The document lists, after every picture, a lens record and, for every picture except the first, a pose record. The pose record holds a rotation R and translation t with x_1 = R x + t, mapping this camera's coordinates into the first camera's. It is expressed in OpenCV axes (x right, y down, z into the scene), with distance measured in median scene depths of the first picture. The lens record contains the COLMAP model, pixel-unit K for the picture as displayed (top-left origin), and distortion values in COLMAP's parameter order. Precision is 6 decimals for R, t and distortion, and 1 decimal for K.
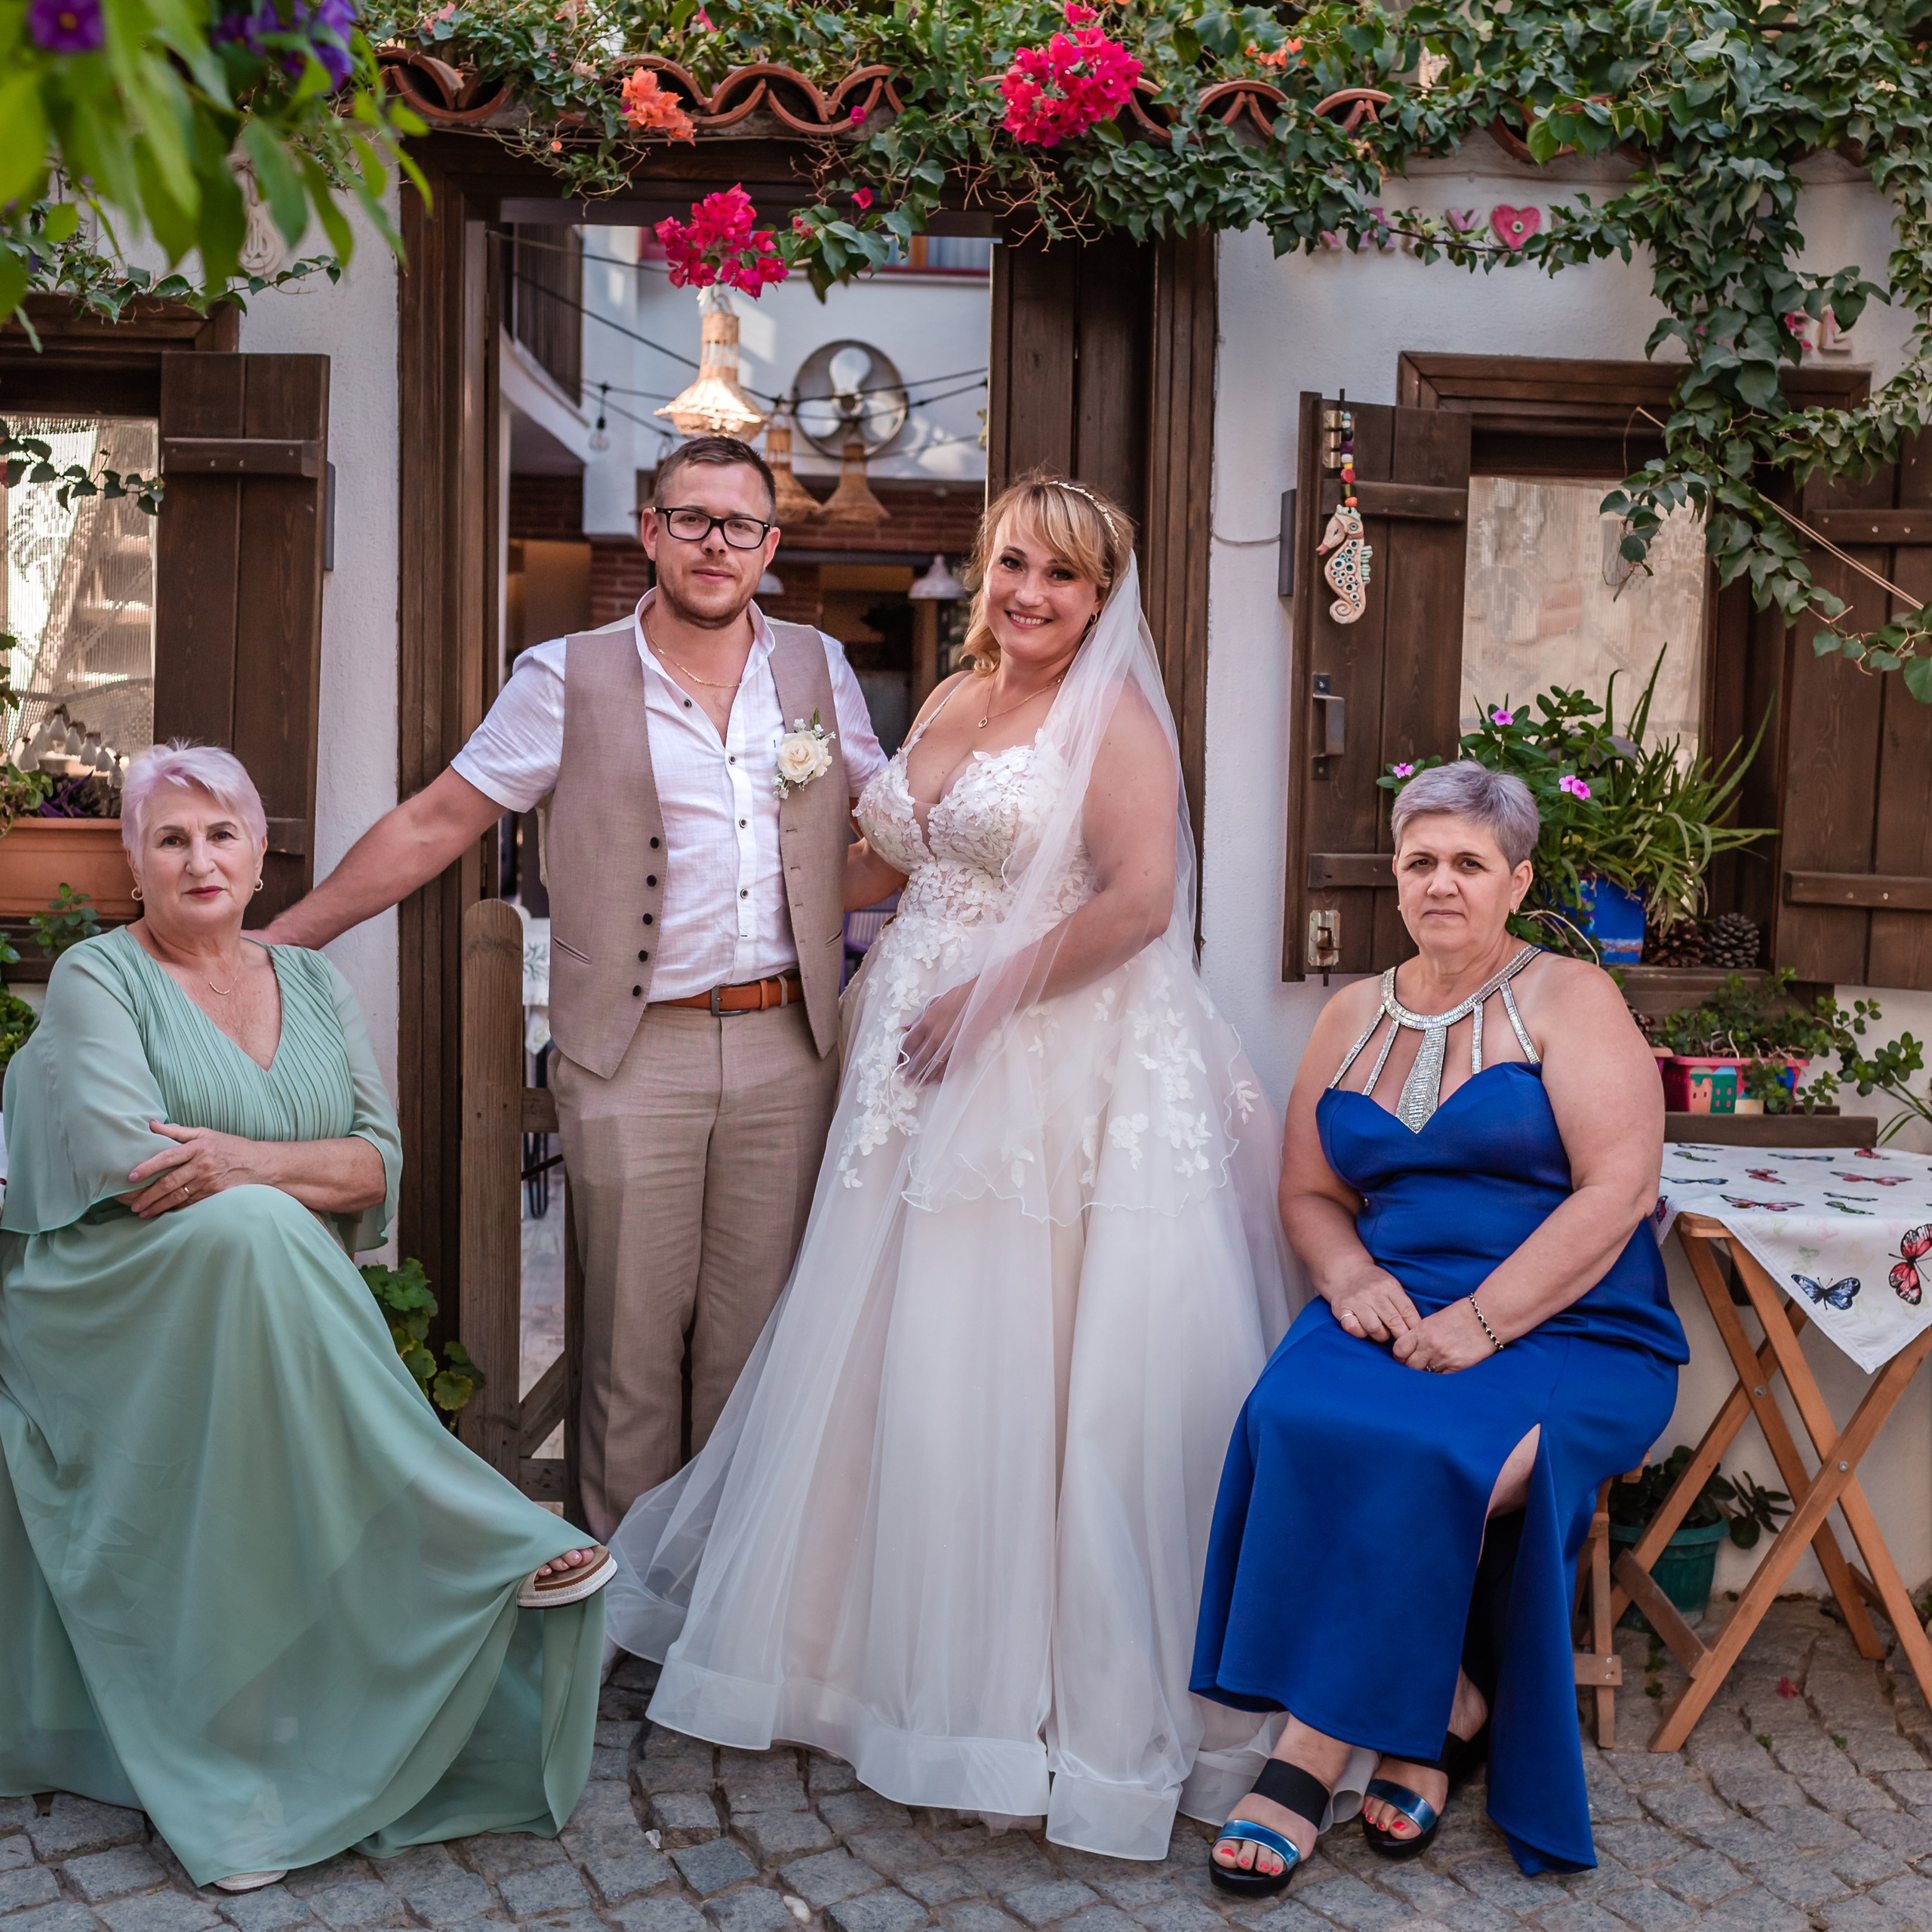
lens RADIAL K [[2682.3, 0, 966.0], [0, 2682.3, 966.0], [0, 0, 1]] dist [-0.018497, 0.030801]
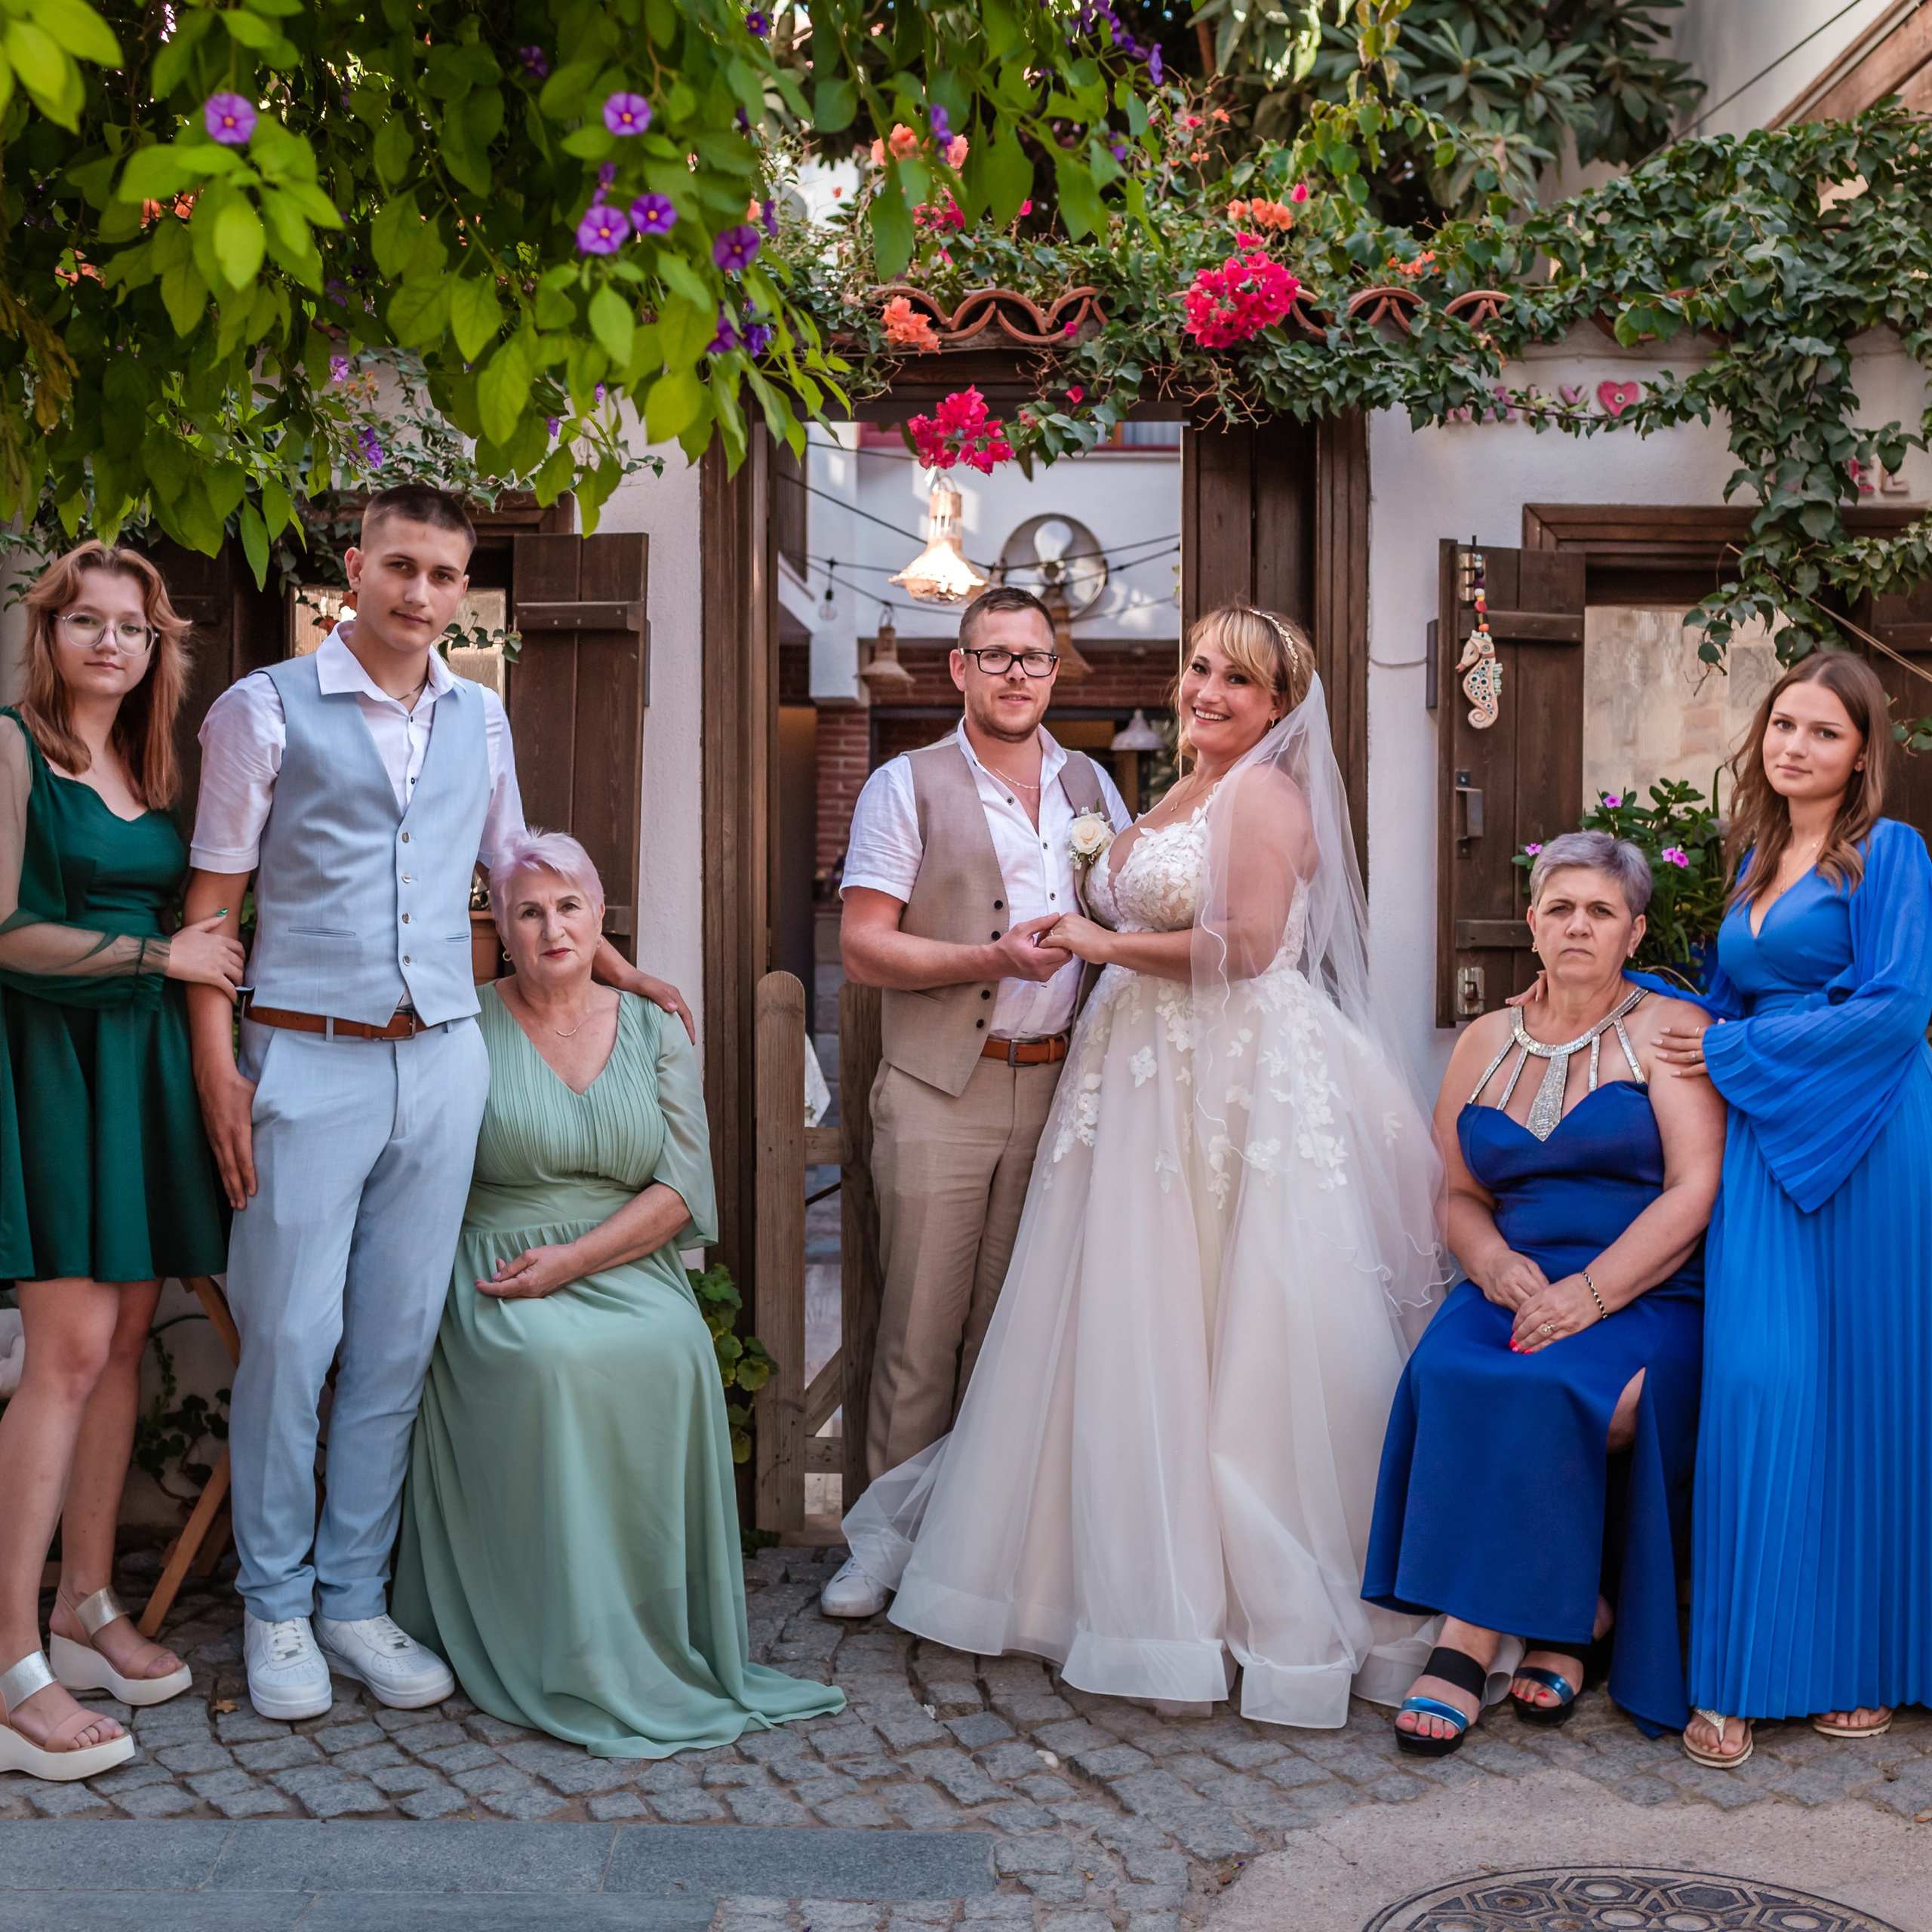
lens RADIAL K [[2606.9, 0, 966.0], [0, 2606.9, 966.0], [0, 0, 1]] dist [-0.009116, -0.015313]
pose [[0.996881, -0.017674, -0.076918, -0.001313], [0.013182, 0.998199, -0.058523, 0.045005], [0.077814, 0.057327, 0.995318, -0.180132]]
